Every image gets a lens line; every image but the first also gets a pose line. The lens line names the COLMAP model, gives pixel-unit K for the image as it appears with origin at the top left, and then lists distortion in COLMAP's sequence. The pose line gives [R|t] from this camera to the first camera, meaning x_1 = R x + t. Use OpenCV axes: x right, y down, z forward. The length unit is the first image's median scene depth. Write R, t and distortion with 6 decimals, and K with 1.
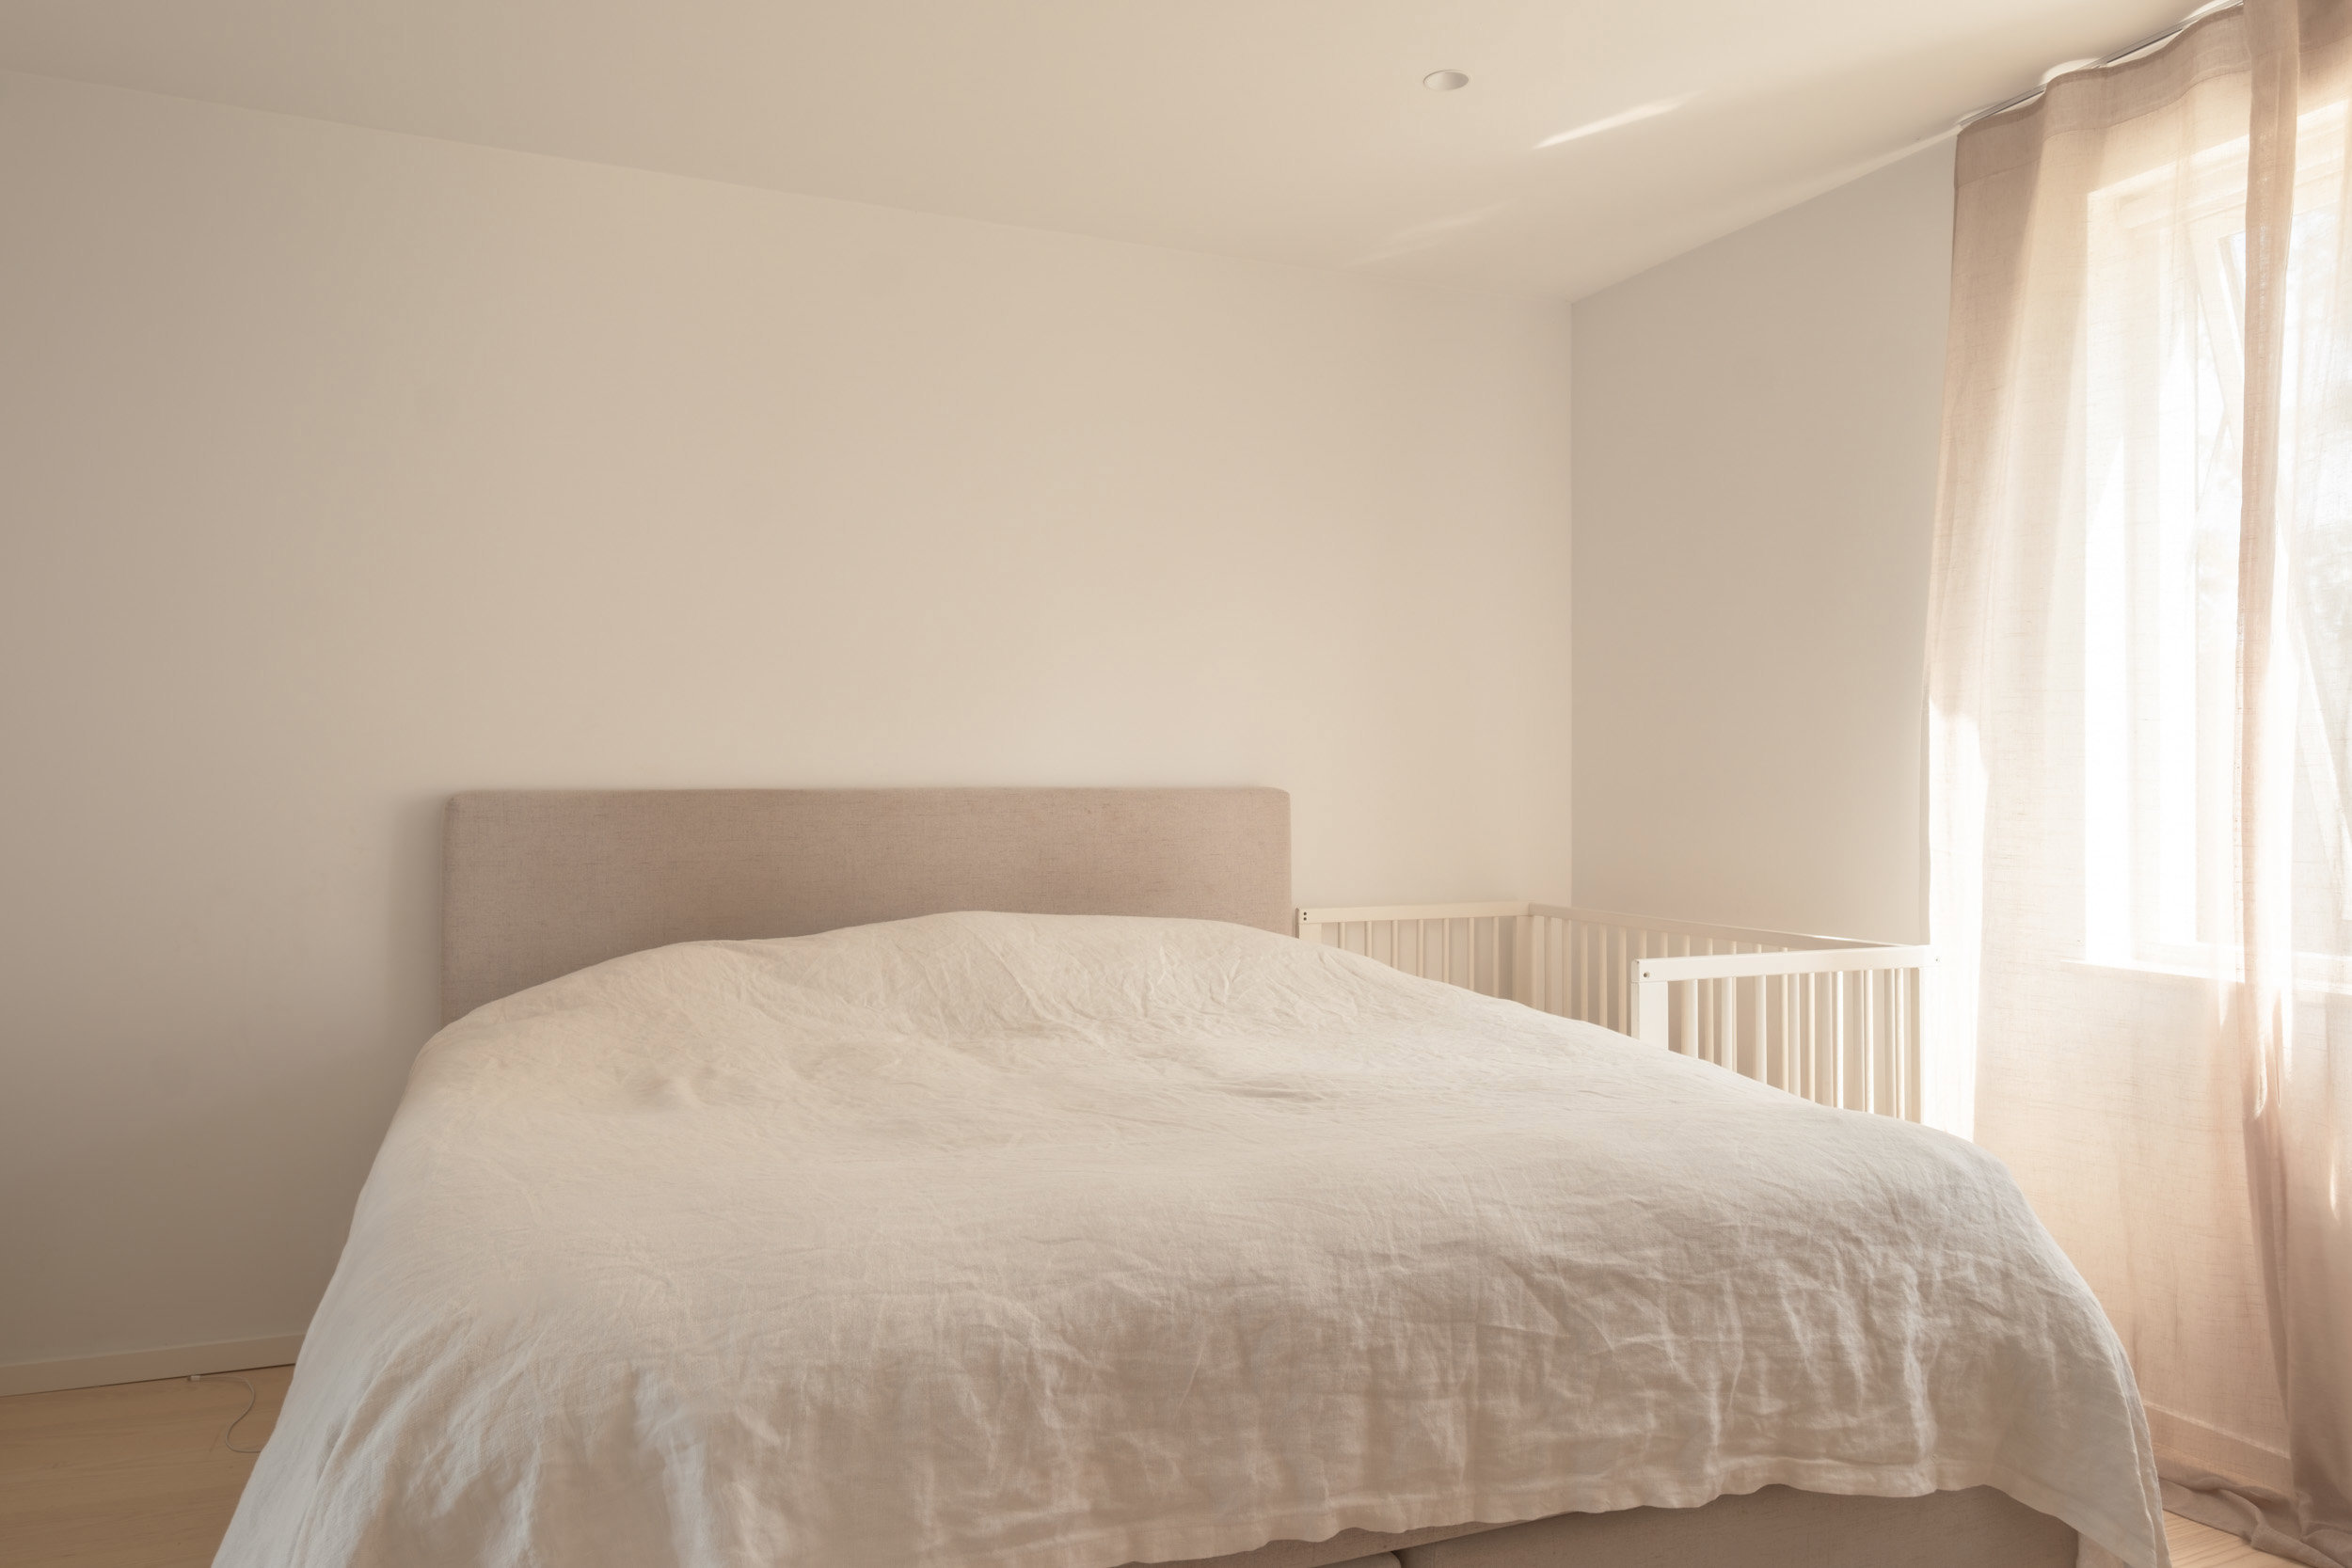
lens RADIAL K [[1587.5, 0, 1171.8], [0, 1587.5, 786.3], [0, 0, 1]] dist [0.008988, -0.000730]
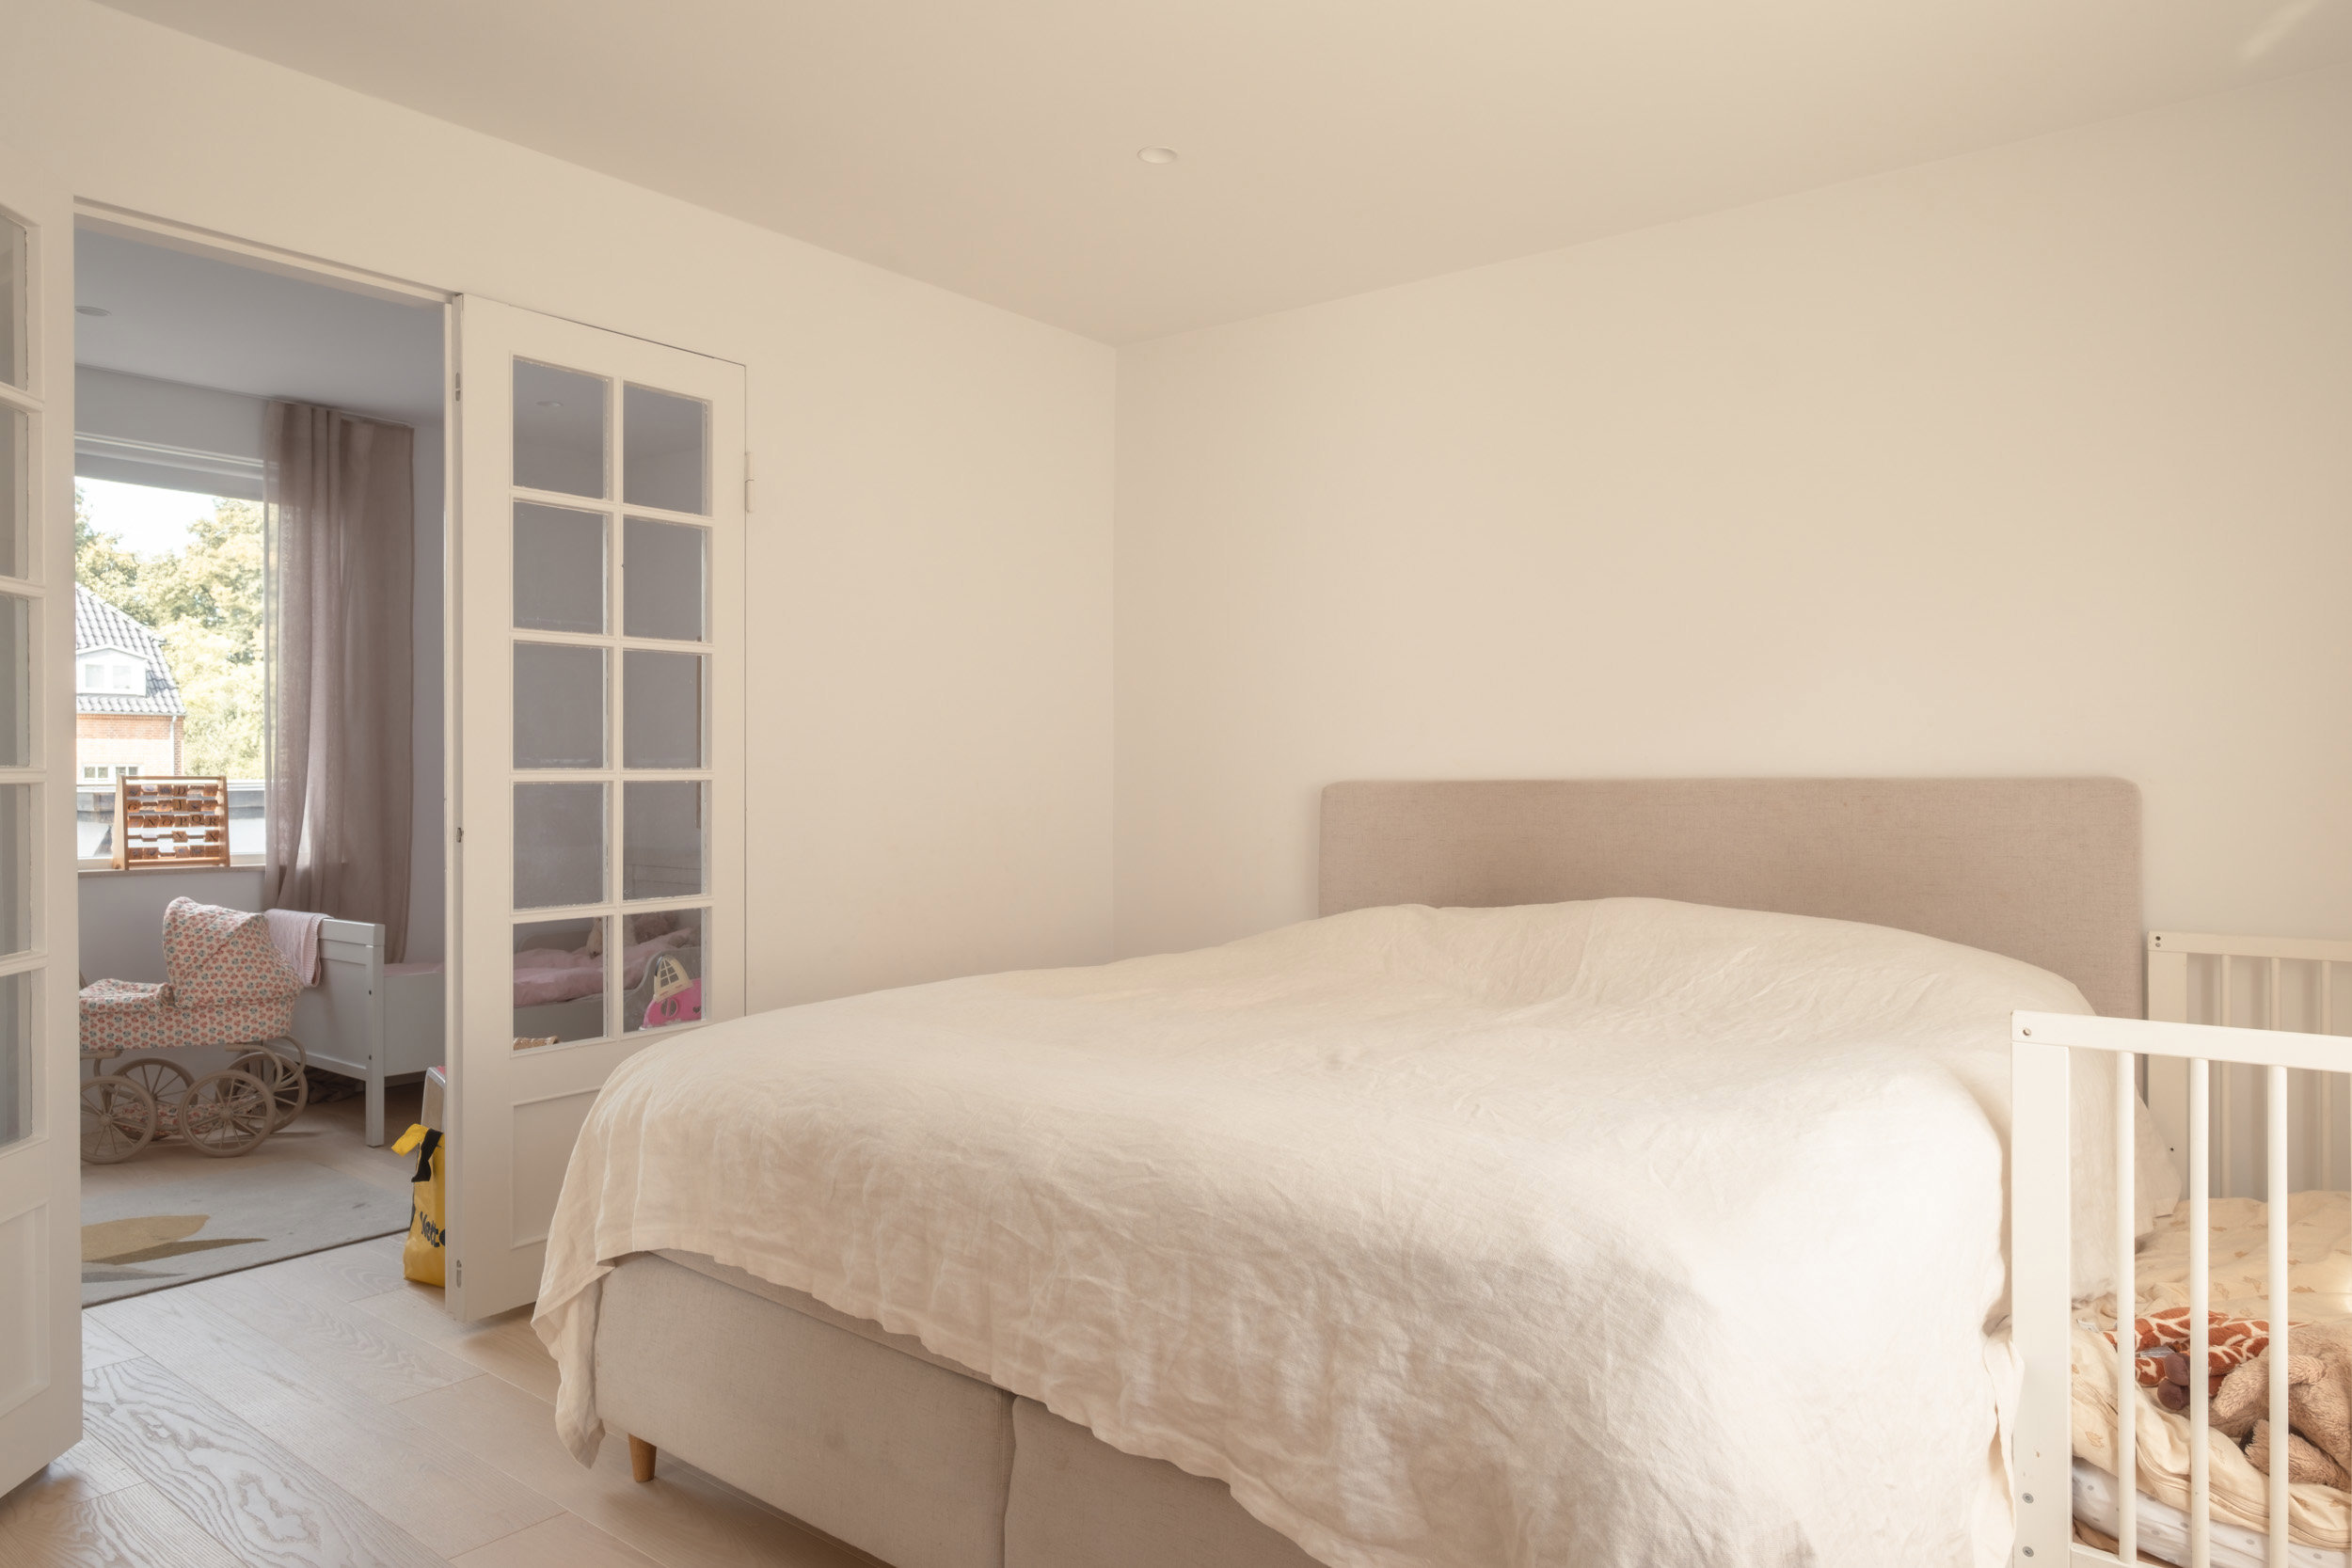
lens RADIAL K [[1493.3, 0, 1175.9], [0, 1493.3, 776.8], [0, 0, 1]] dist [0.006277, 0.001990]
pose [[0.489603, -0.001630, -0.871944, 1.180978], [0.004293, 0.999991, 0.000542, -0.005587], [0.871935, -0.004009, 0.489606, 0.513069]]
